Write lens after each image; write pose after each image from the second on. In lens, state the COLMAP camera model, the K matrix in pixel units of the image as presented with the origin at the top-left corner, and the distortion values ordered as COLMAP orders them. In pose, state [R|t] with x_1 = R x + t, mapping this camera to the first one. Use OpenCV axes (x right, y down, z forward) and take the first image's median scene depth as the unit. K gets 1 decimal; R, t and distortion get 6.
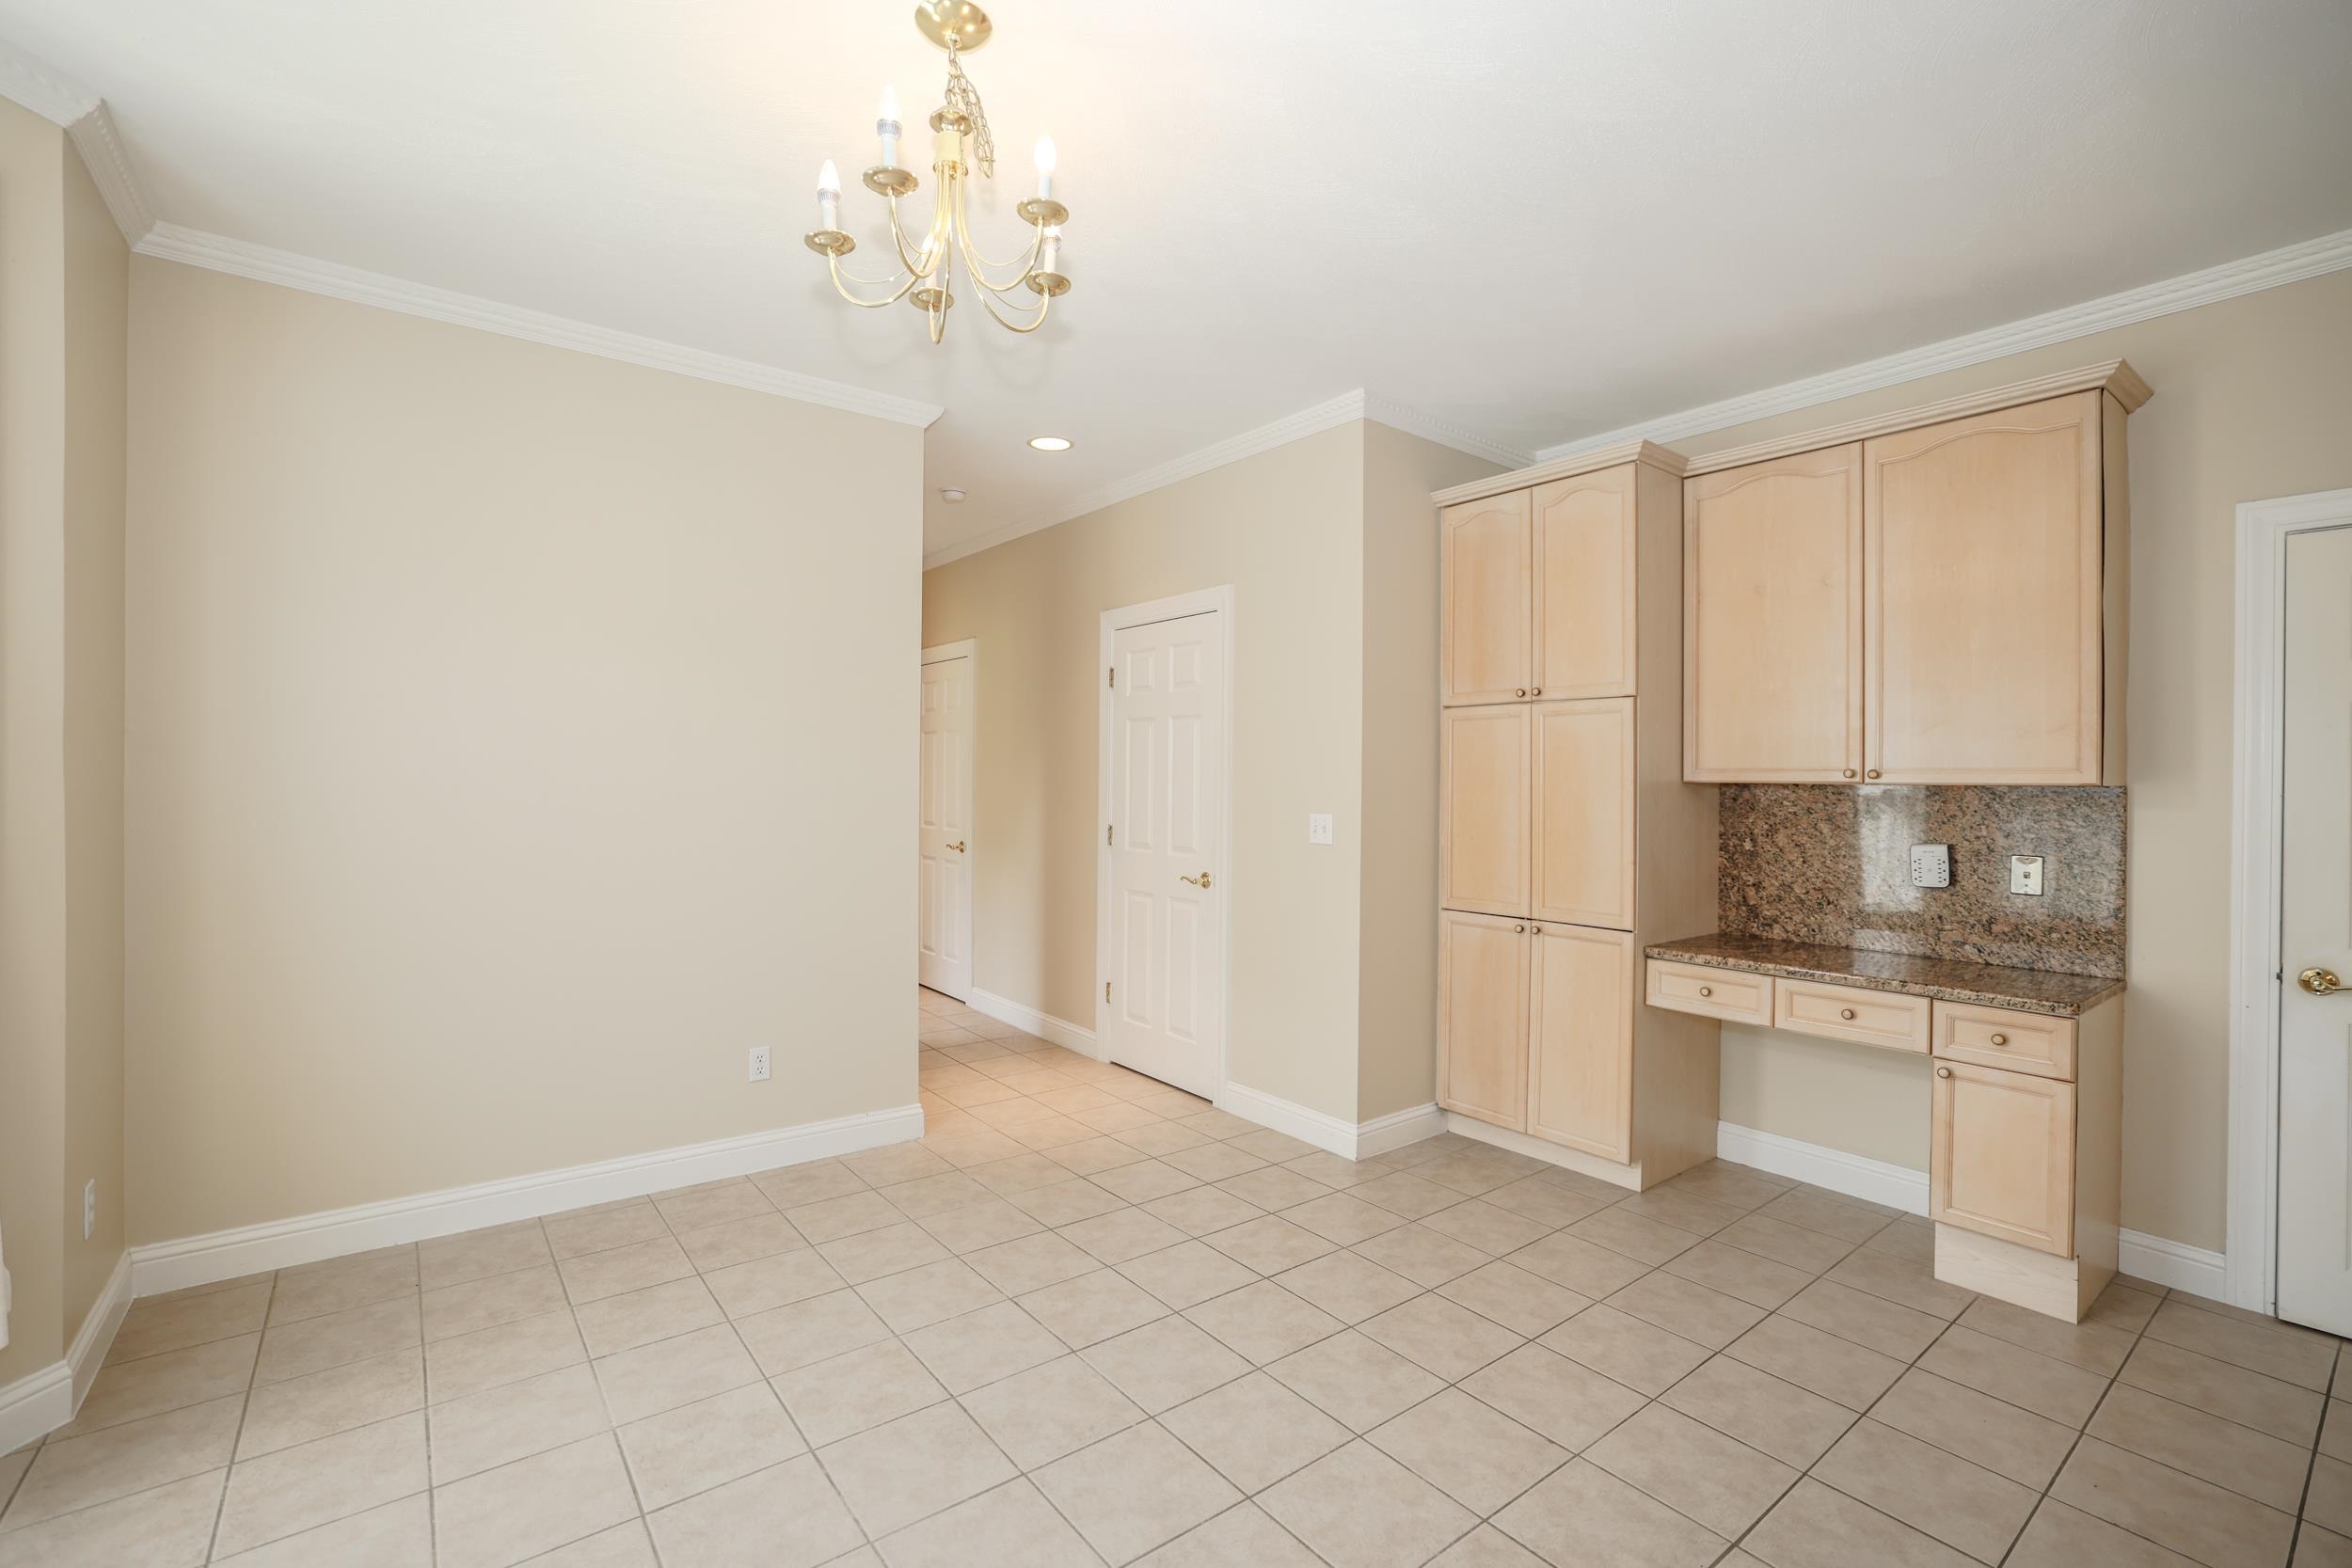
lens RADIAL K [[1014.0, 0, 1167.3], [0, 1014.0, 789.9], [0, 0, 1]] dist [-0.023033, 0.003607]
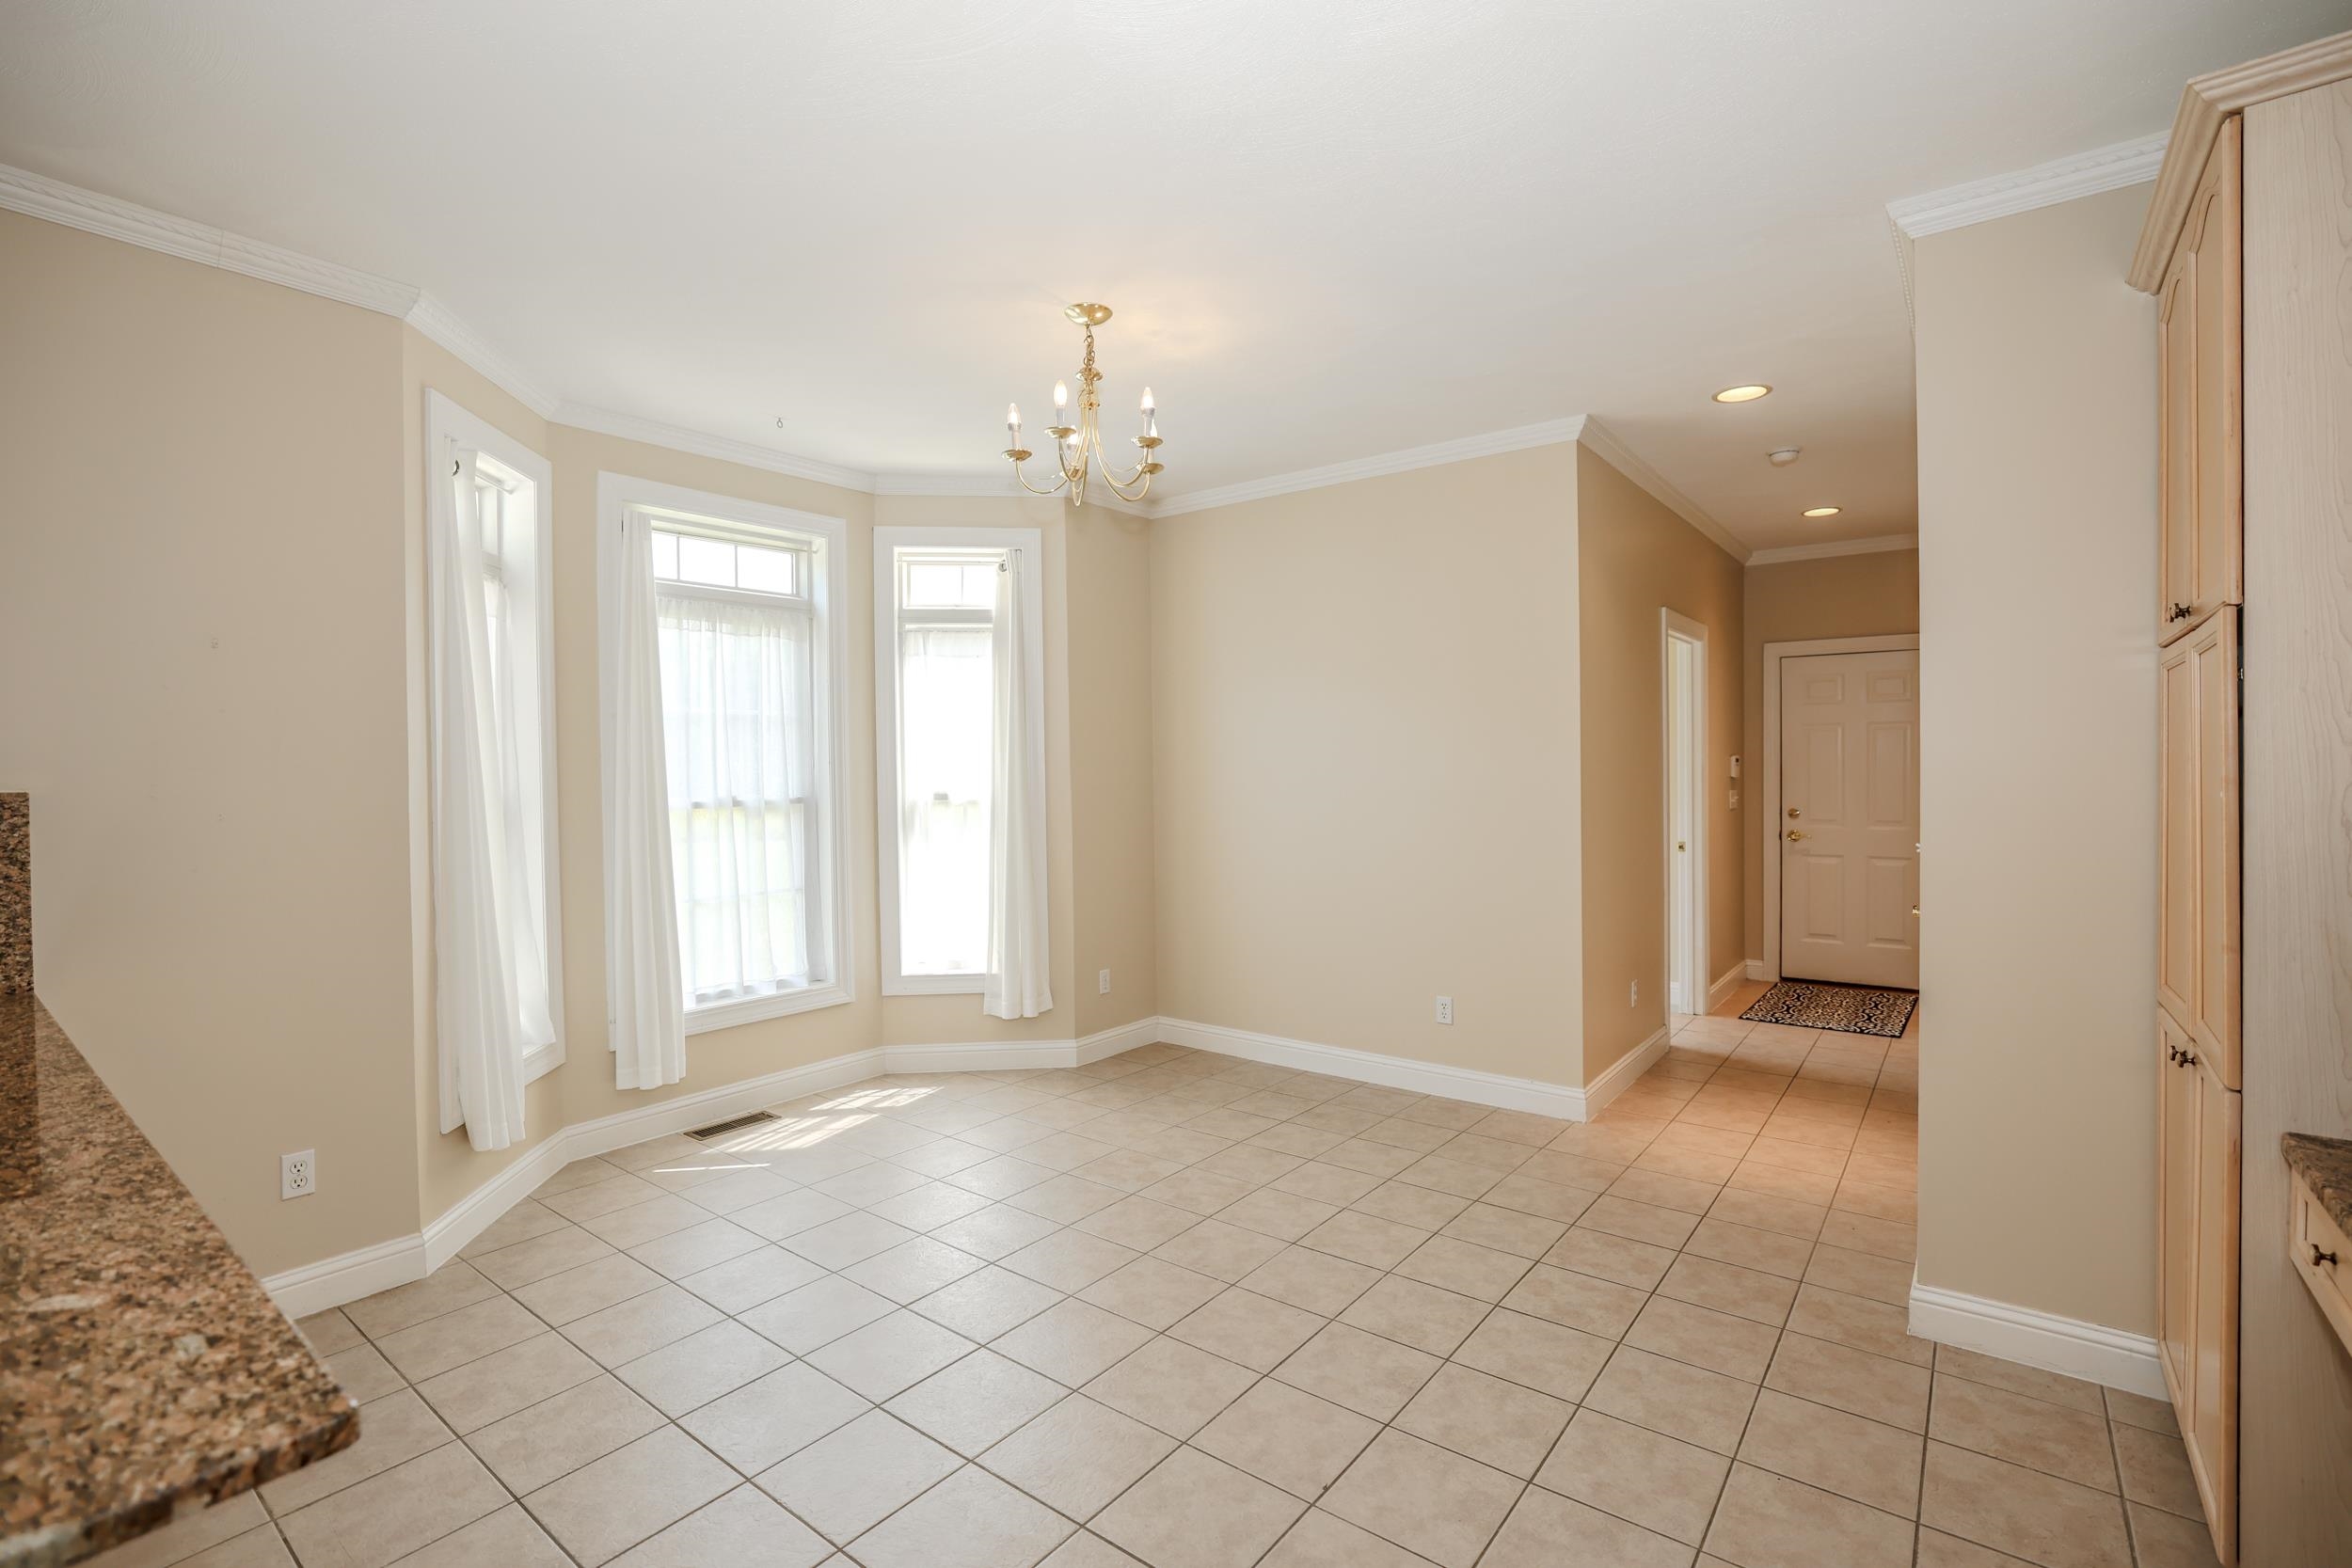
lens RADIAL K [[1045.7, 0, 1190.2], [0, 1045.7, 786.3], [0, 0, 1]] dist [-0.002994, 0.000770]
pose [[0.269839, -0.002499, -0.962902, 0.890124], [0.010248, 0.999947, 0.000277, -0.007705], [0.962851, -0.009943, 0.269850, 0.423941]]
